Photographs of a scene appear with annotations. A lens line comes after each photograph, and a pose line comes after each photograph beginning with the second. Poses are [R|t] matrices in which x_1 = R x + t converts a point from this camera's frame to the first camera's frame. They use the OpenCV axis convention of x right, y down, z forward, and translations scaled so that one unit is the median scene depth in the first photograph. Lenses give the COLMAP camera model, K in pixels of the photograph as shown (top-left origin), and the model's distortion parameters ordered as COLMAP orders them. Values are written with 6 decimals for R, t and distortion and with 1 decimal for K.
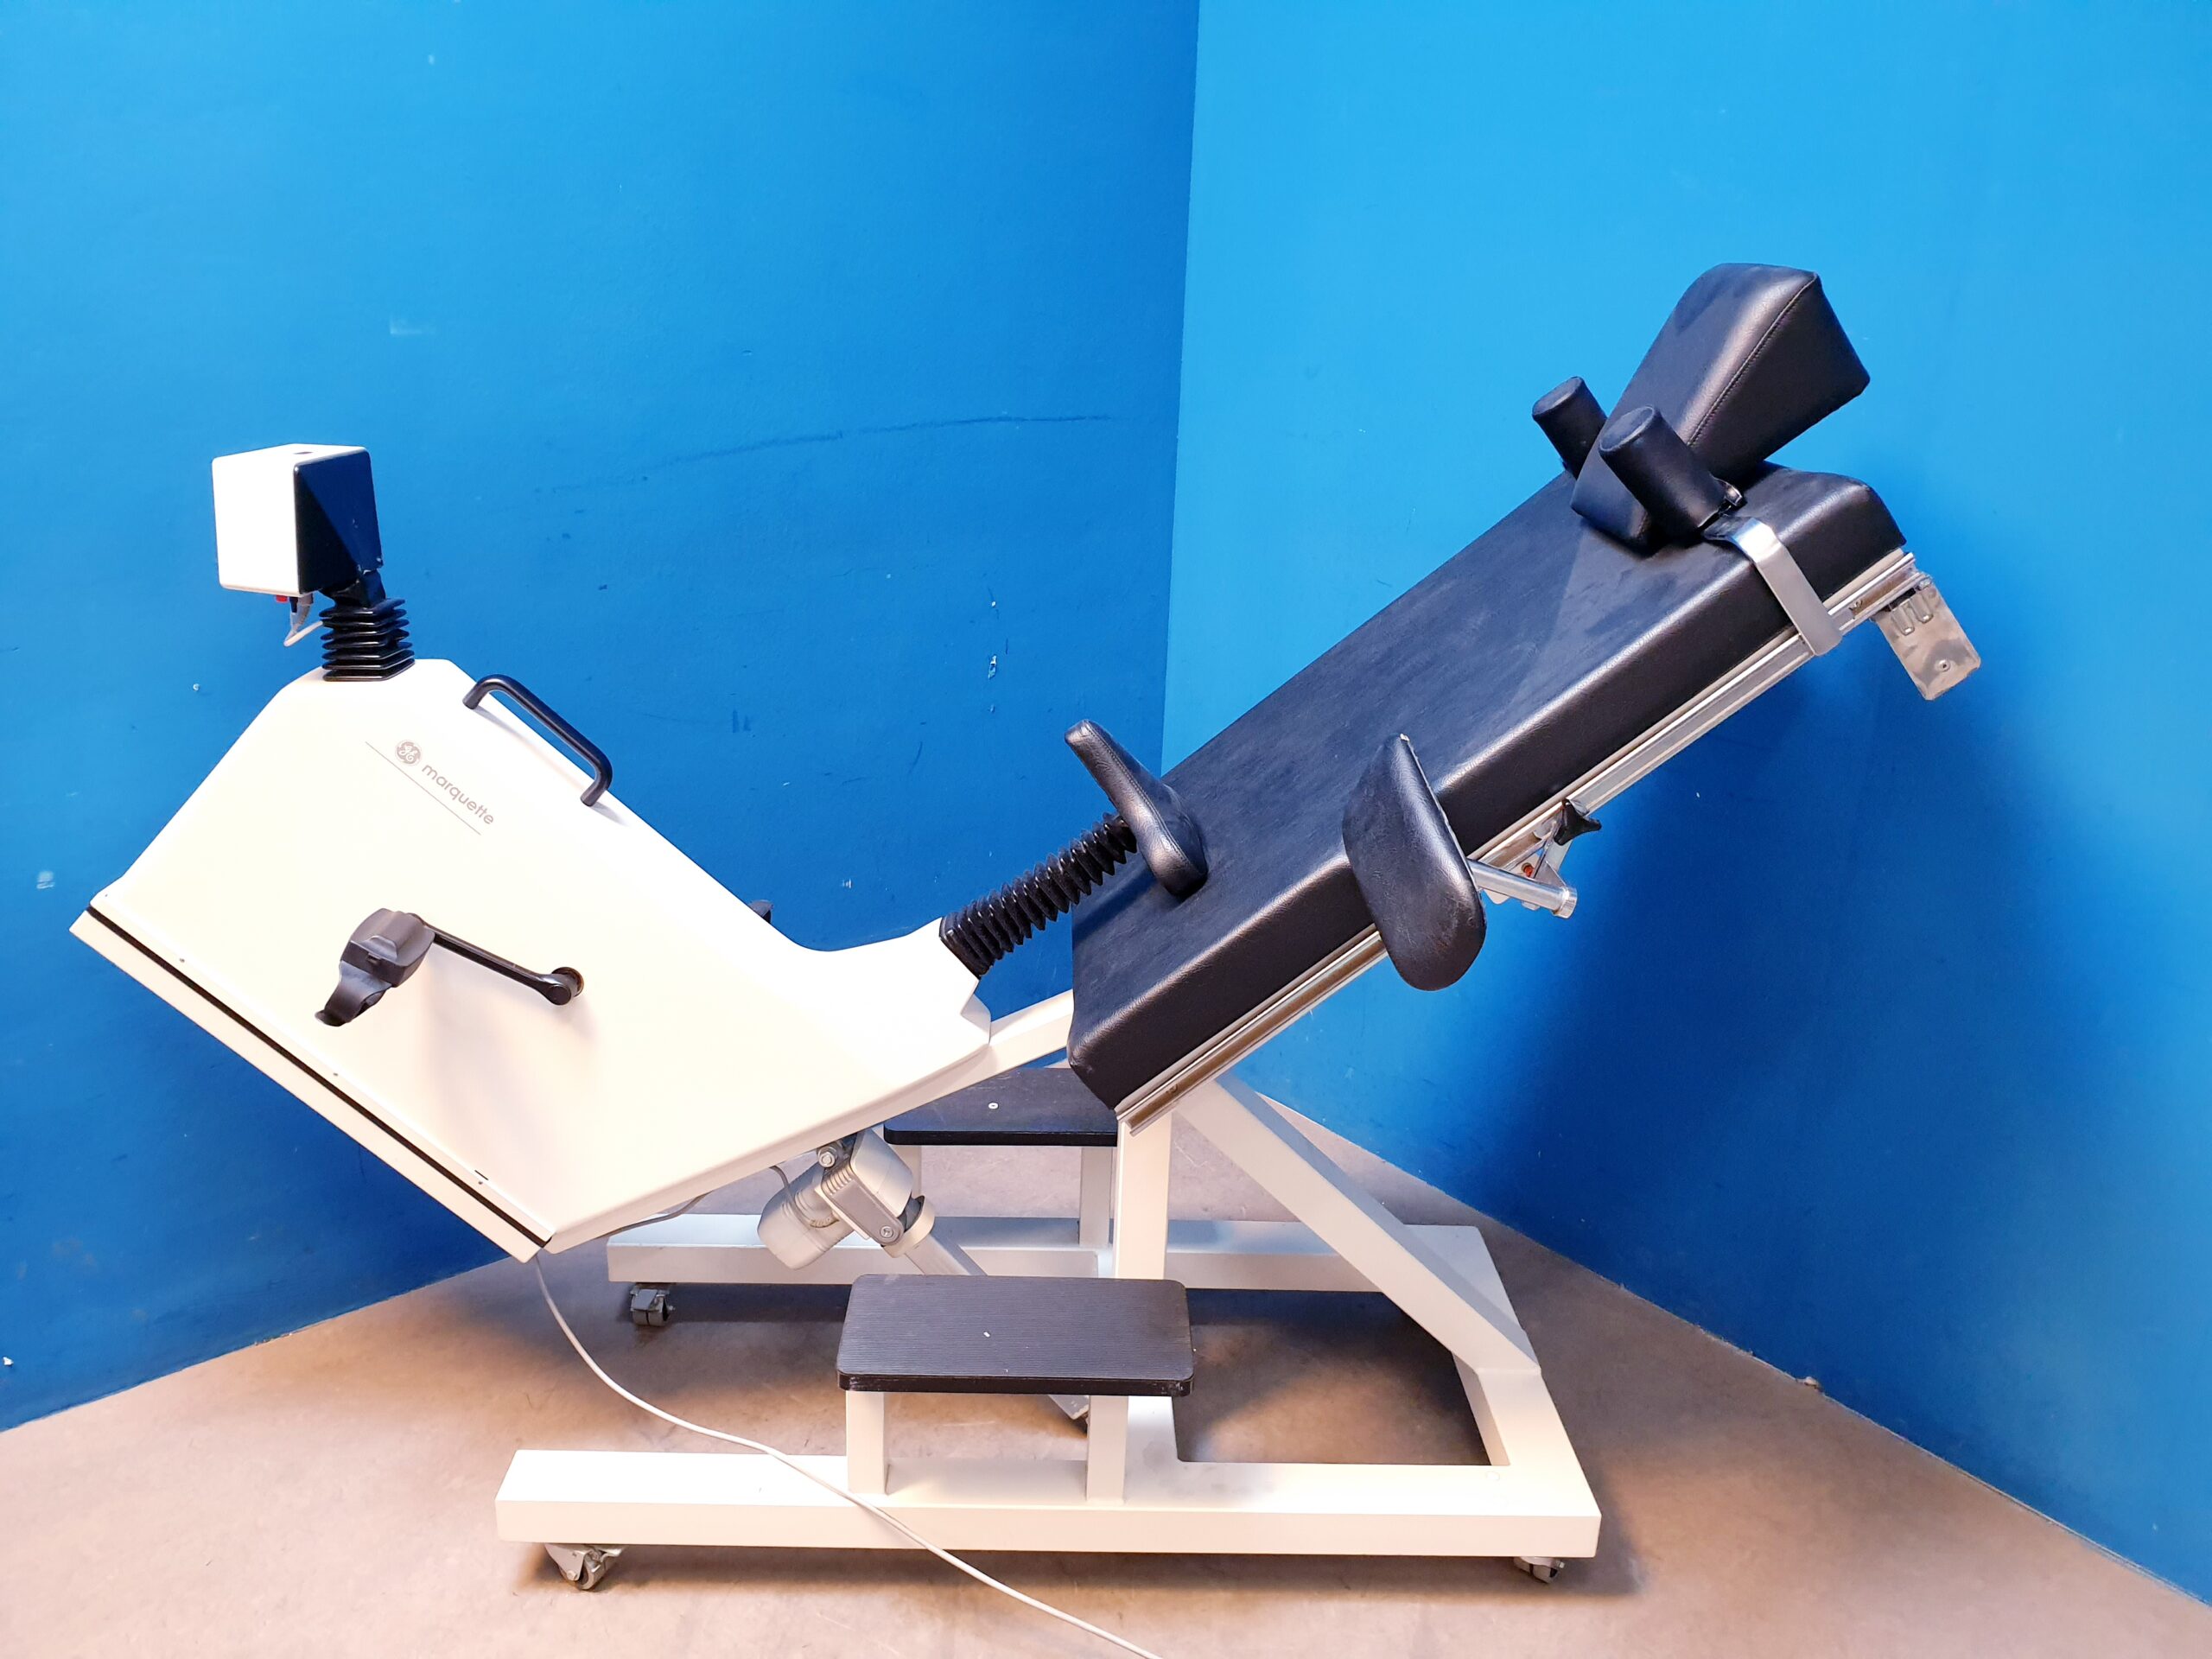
lens RADIAL K [[1777.0, 0, 1095.6], [0, 1777.0, 846.7], [0, 0, 1]] dist [0.000767, 0.028033]
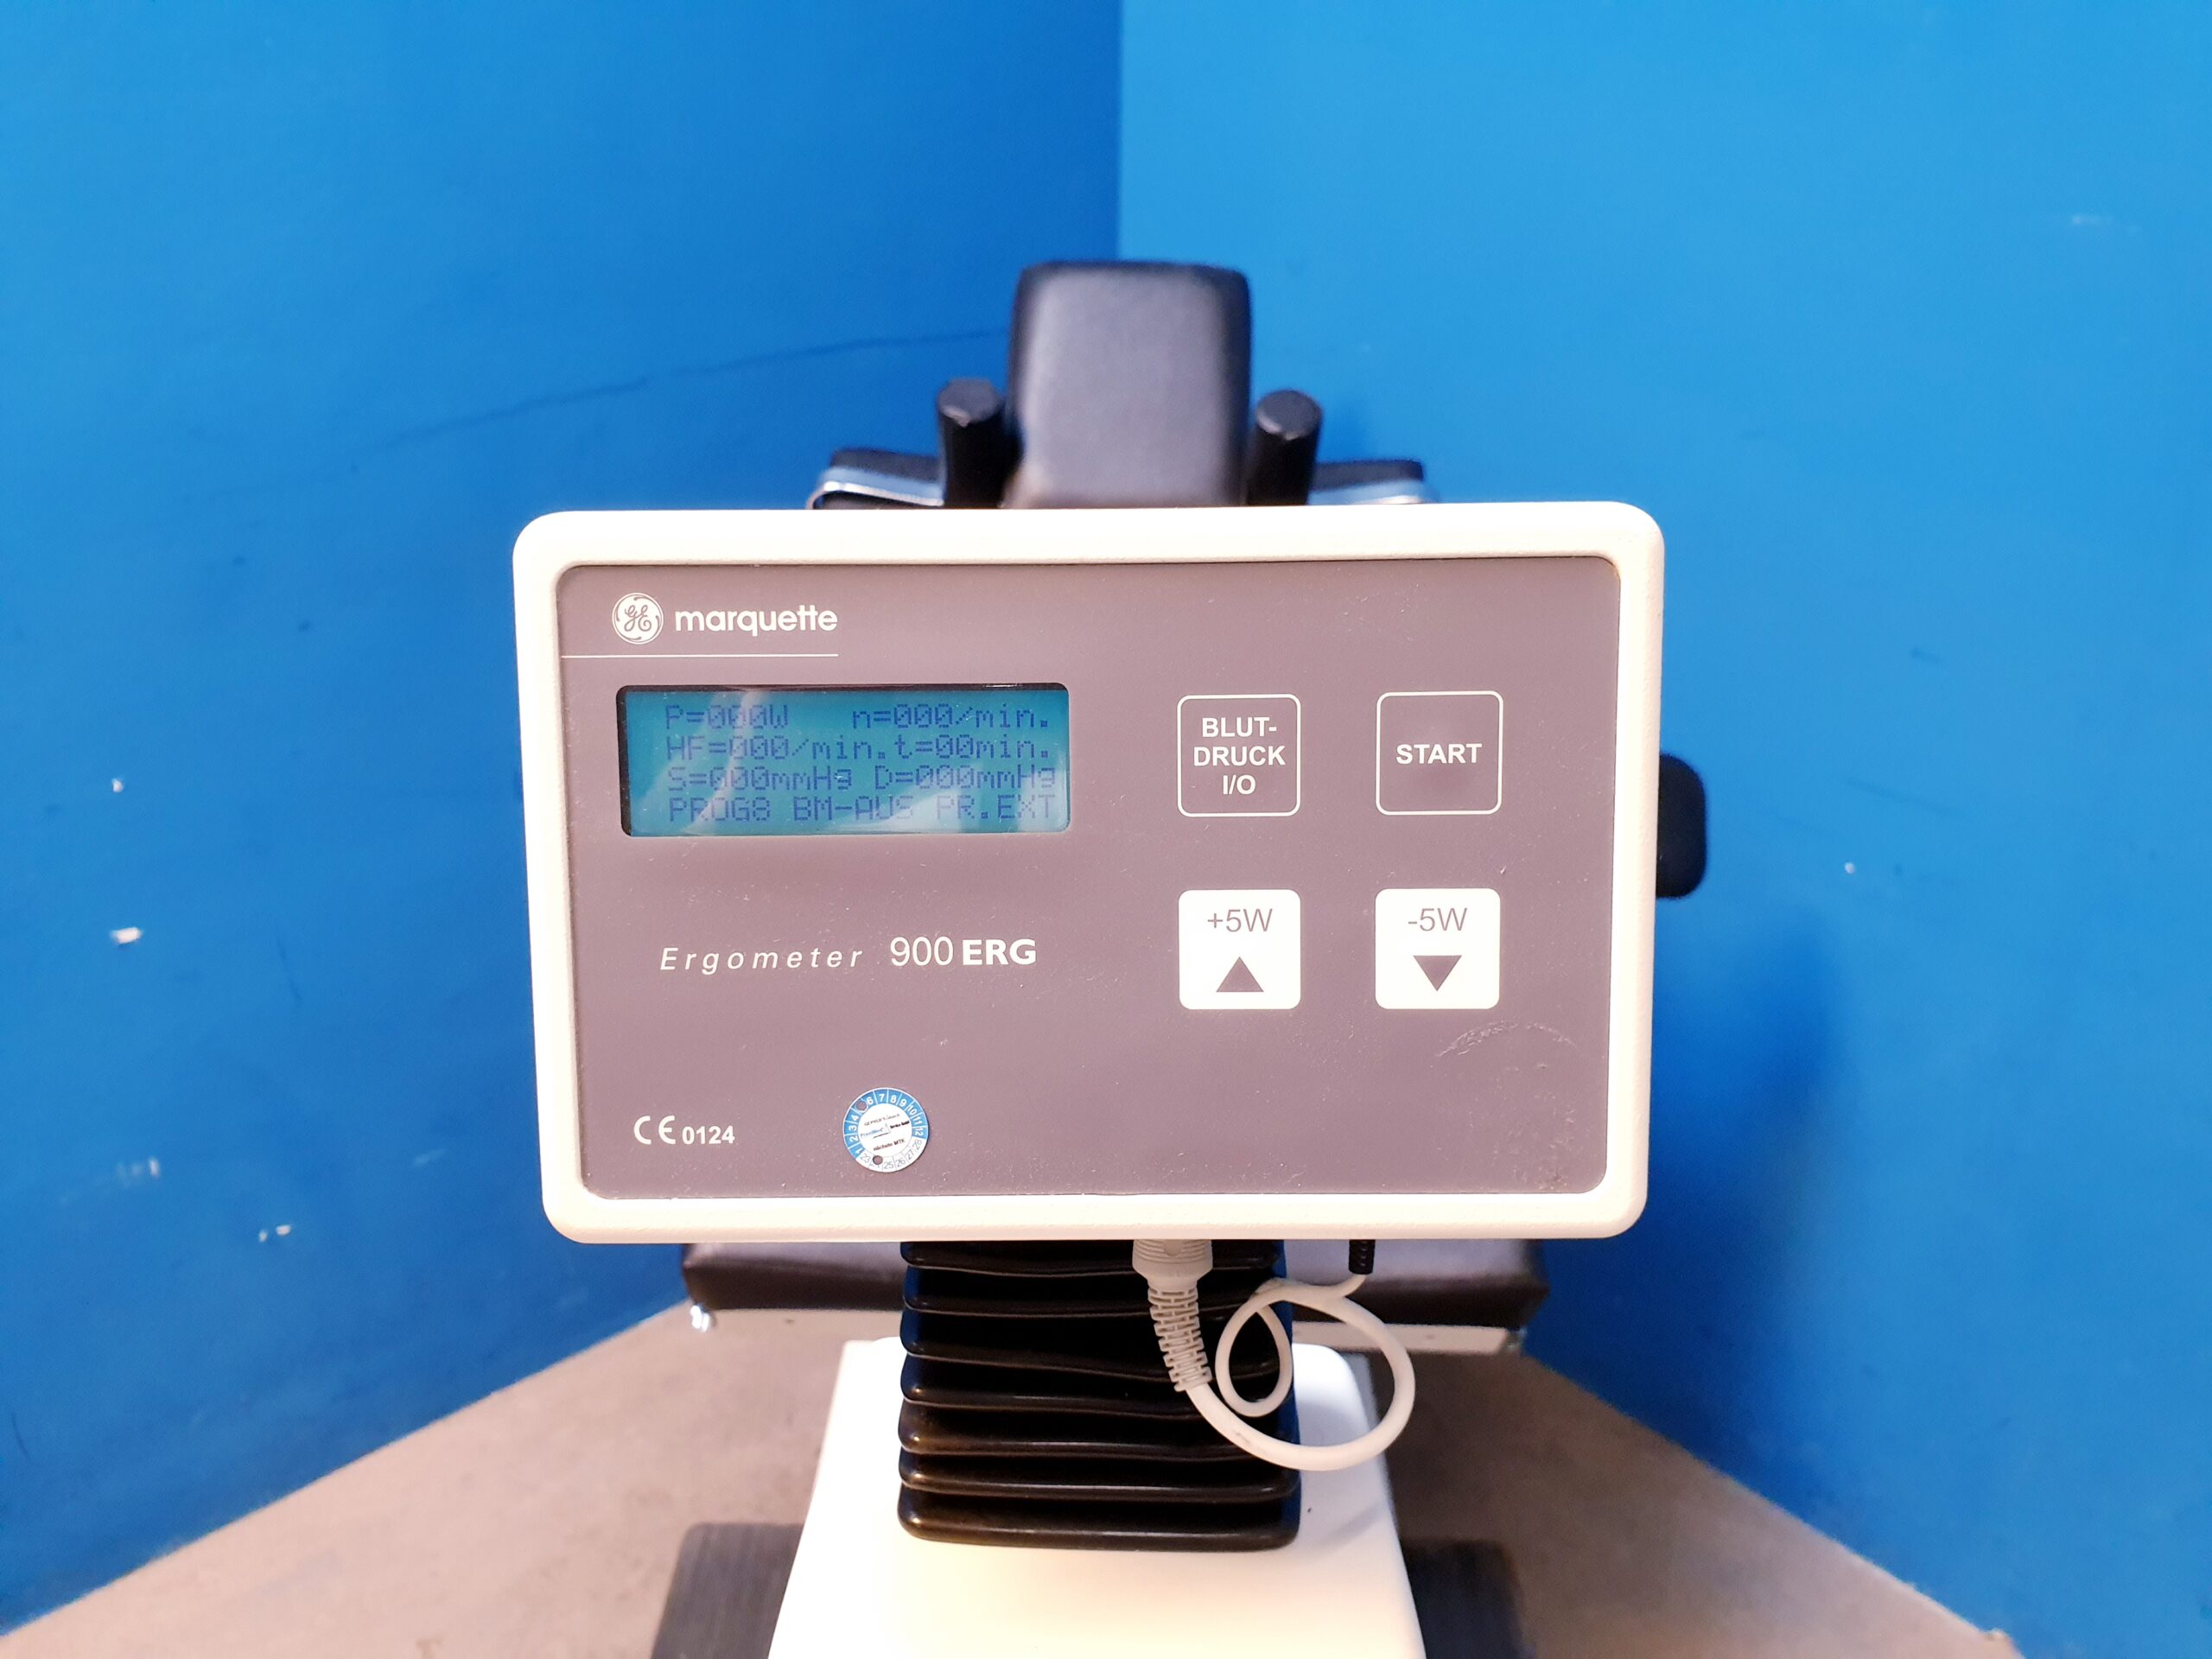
lens RADIAL K [[1777.0, 0, 1102.8], [0, 1777.0, 819.0], [0, 0, 1]] dist [0.000767, 0.028033]
pose [[0.999138, -0.036841, 0.019145, 0.022979], [0.035215, 0.996232, 0.079256, -0.115971], [-0.021993, -0.078513, 0.996670, 0.287919]]
